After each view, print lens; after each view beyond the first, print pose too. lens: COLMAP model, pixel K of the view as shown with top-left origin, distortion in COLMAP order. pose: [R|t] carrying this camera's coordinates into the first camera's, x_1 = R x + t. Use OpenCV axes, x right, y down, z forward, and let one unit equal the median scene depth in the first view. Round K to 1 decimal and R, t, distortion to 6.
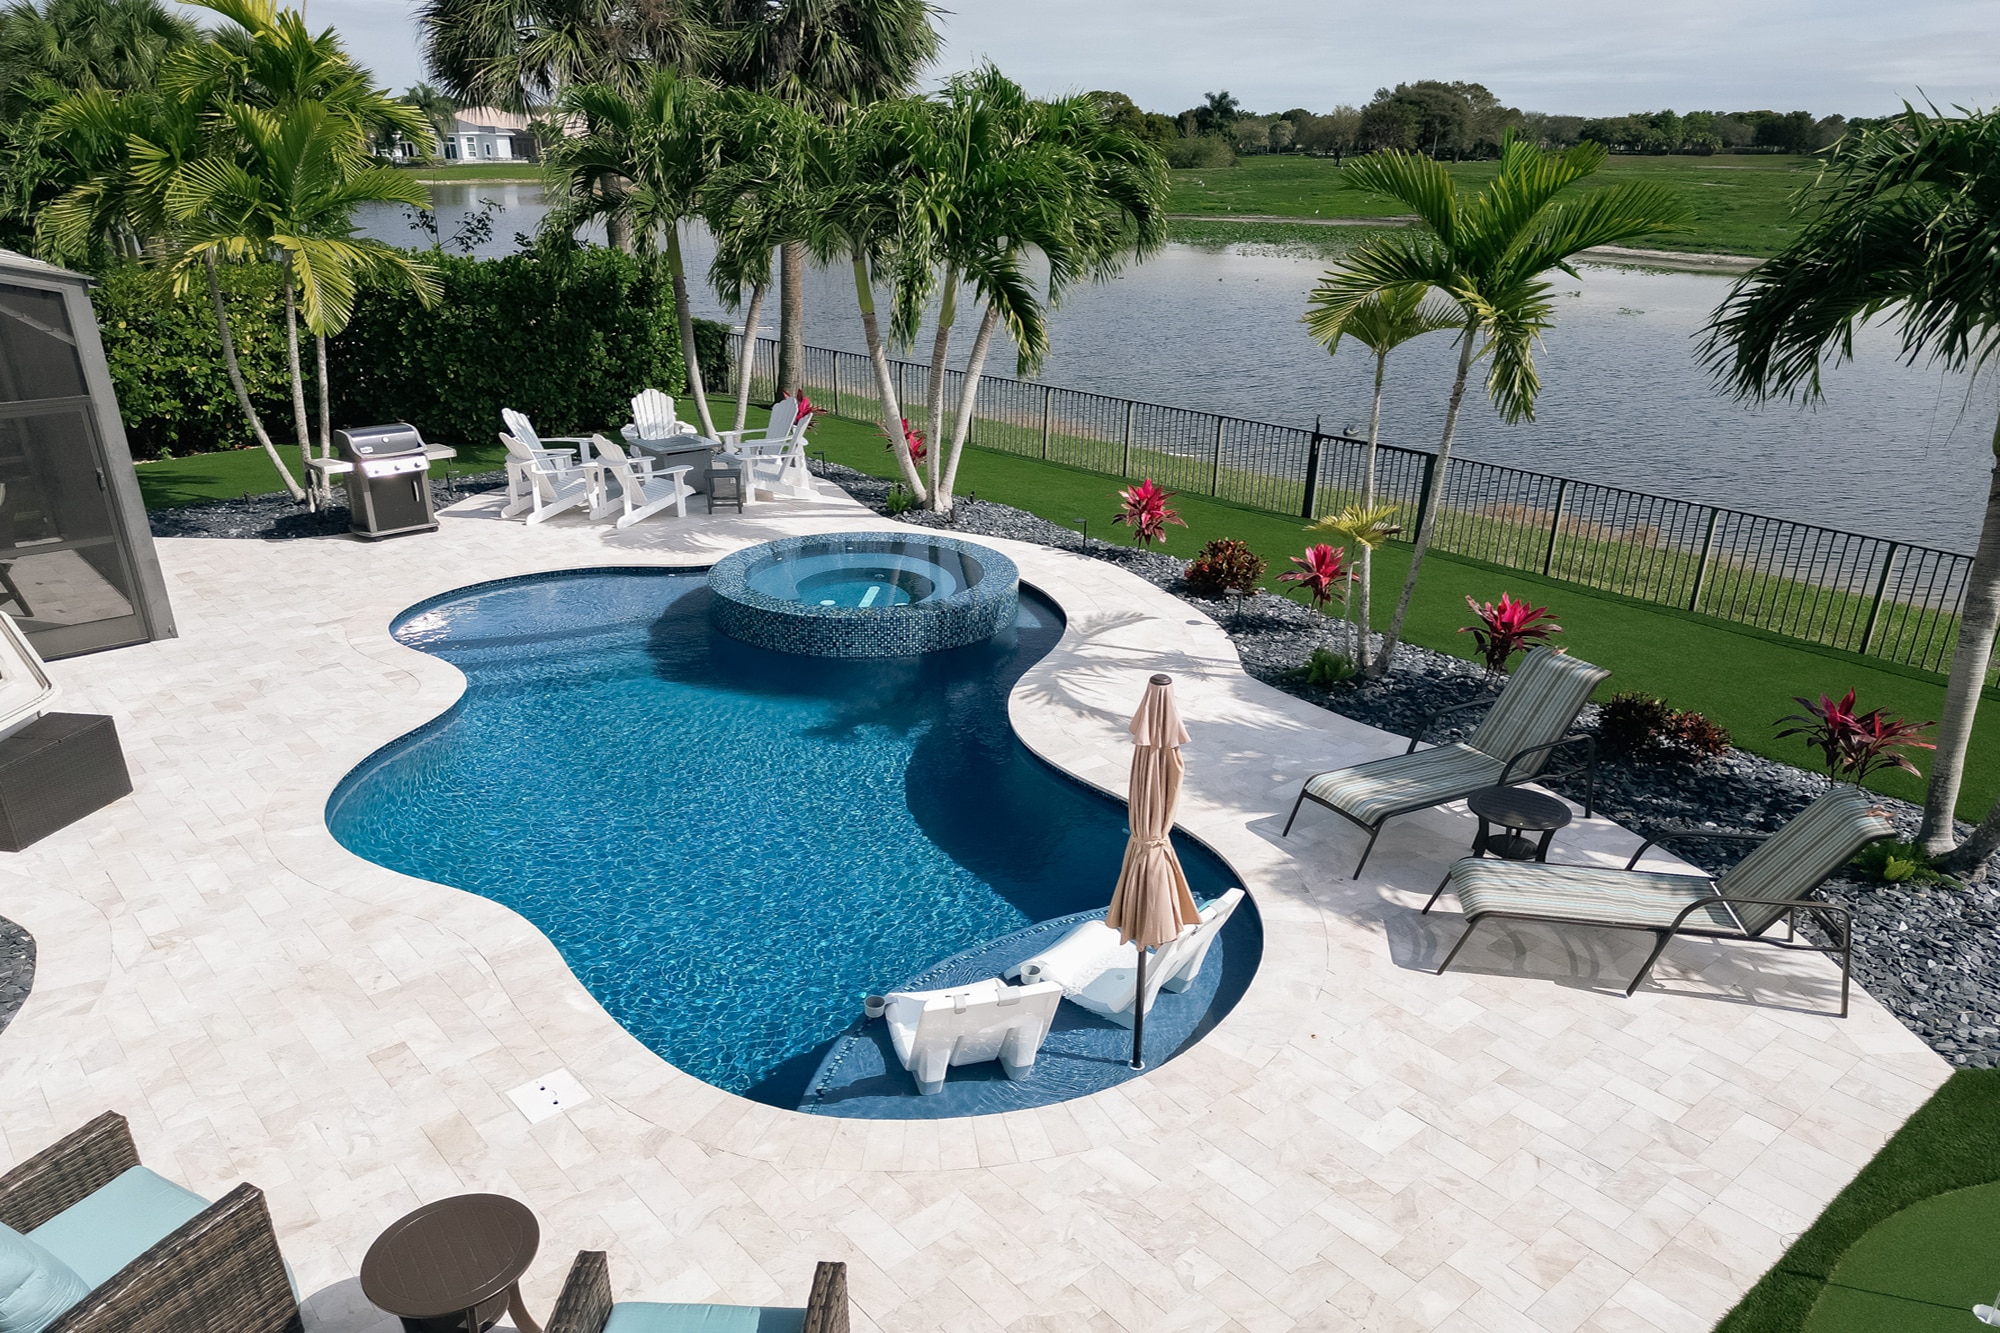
lens RADIAL K [[1210.4, 0, 1000.0], [0, 1210.4, 666.5], [0, 0, 1]] dist [0.069988, -0.057137]
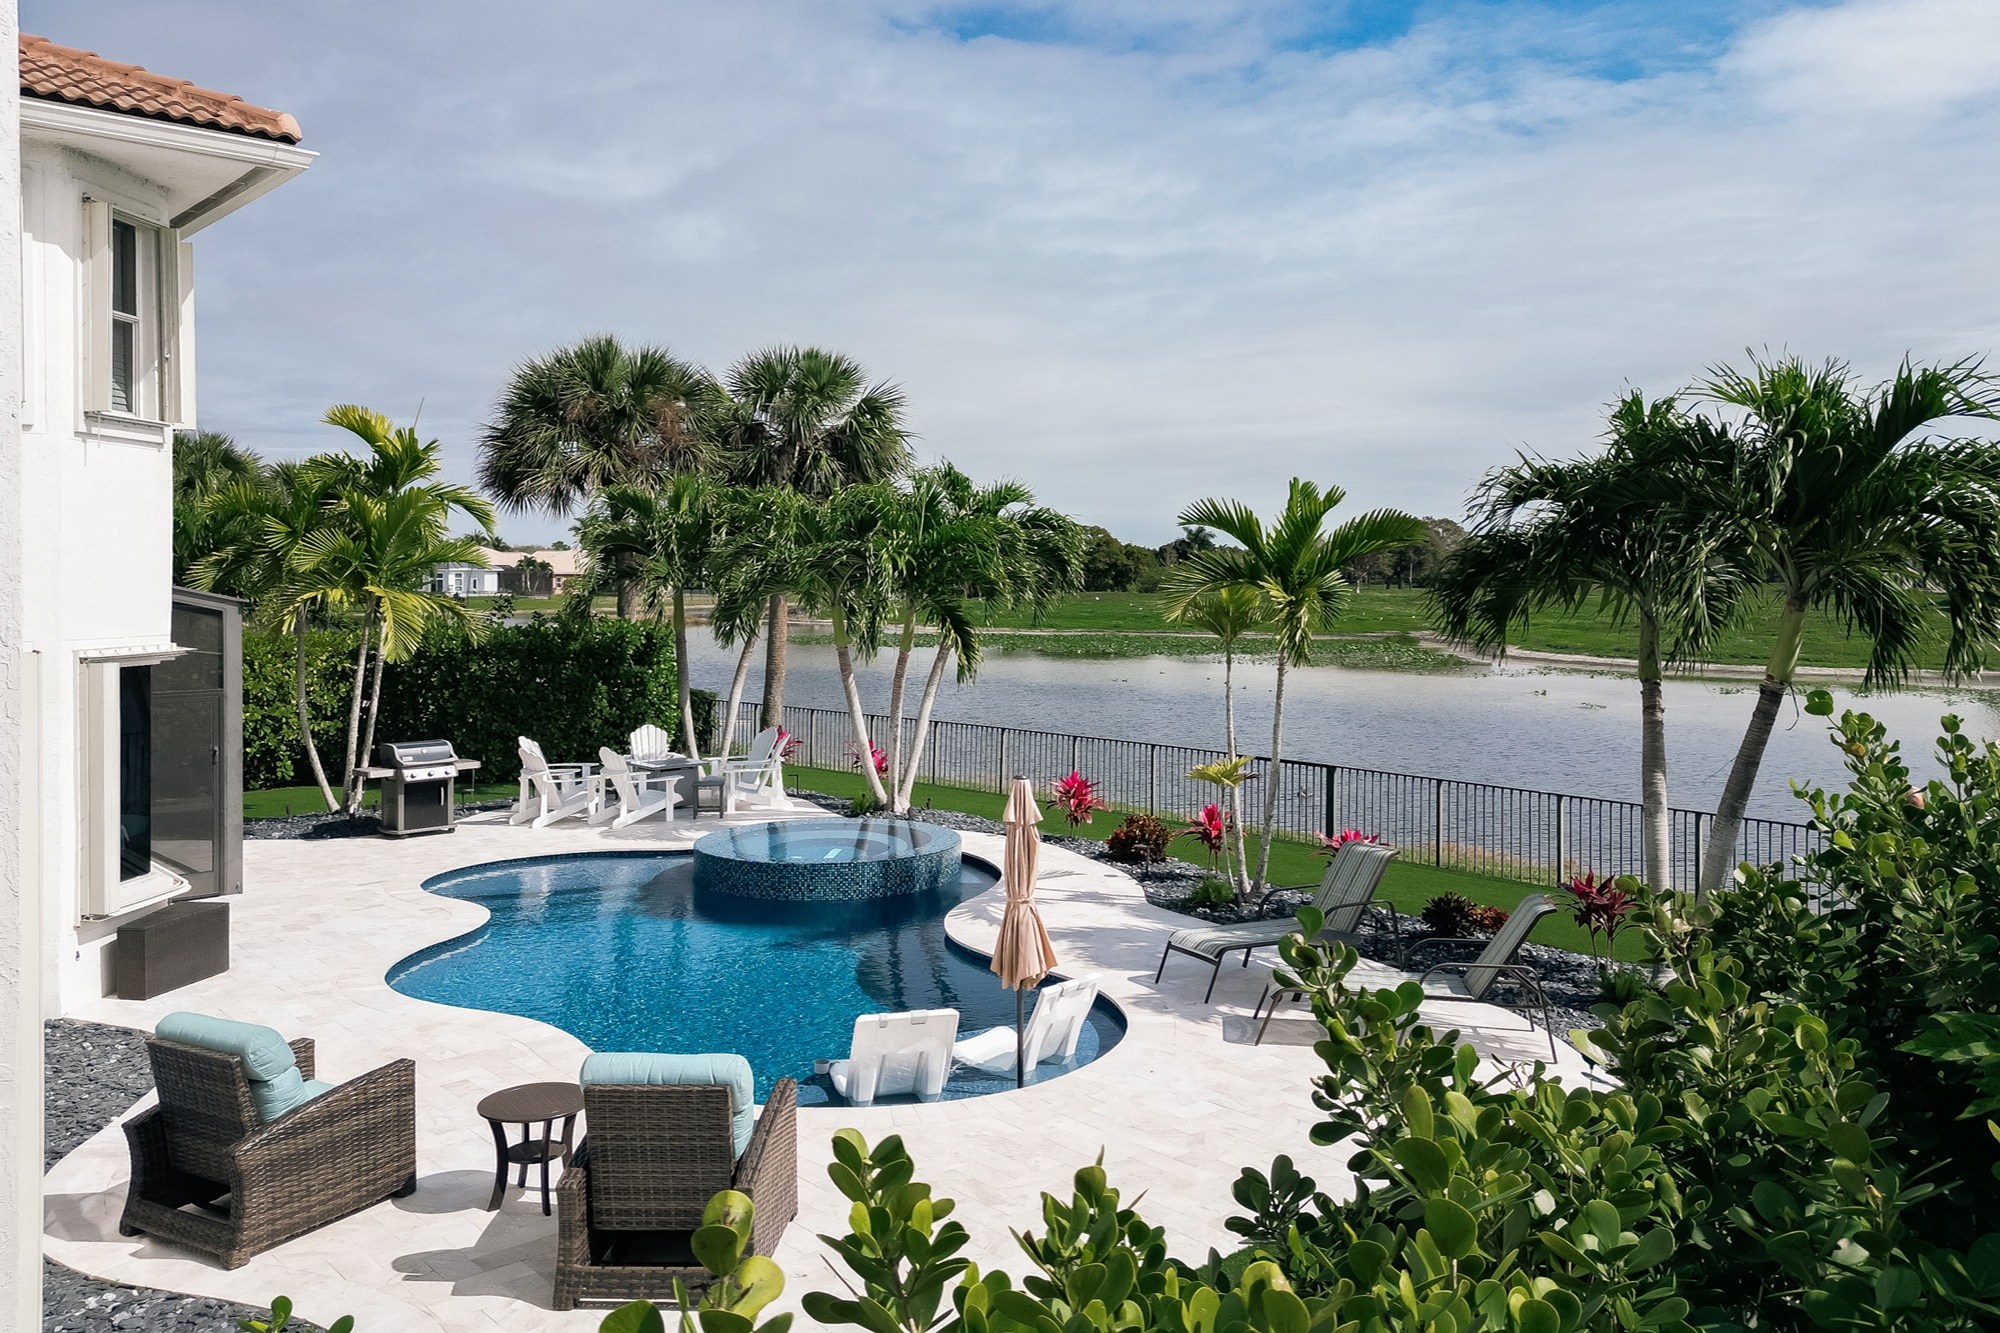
lens RADIAL K [[1472.2, 0, 1000.0], [0, 1472.2, 666.5], [0, 0, 1]] dist [0.114629, -0.228797]
pose [[0.999985, -0.004505, -0.003133, 0.050338], [0.003096, 0.934610, -0.355662, 0.237370], [0.004530, 0.355647, 0.934609, -0.338385]]
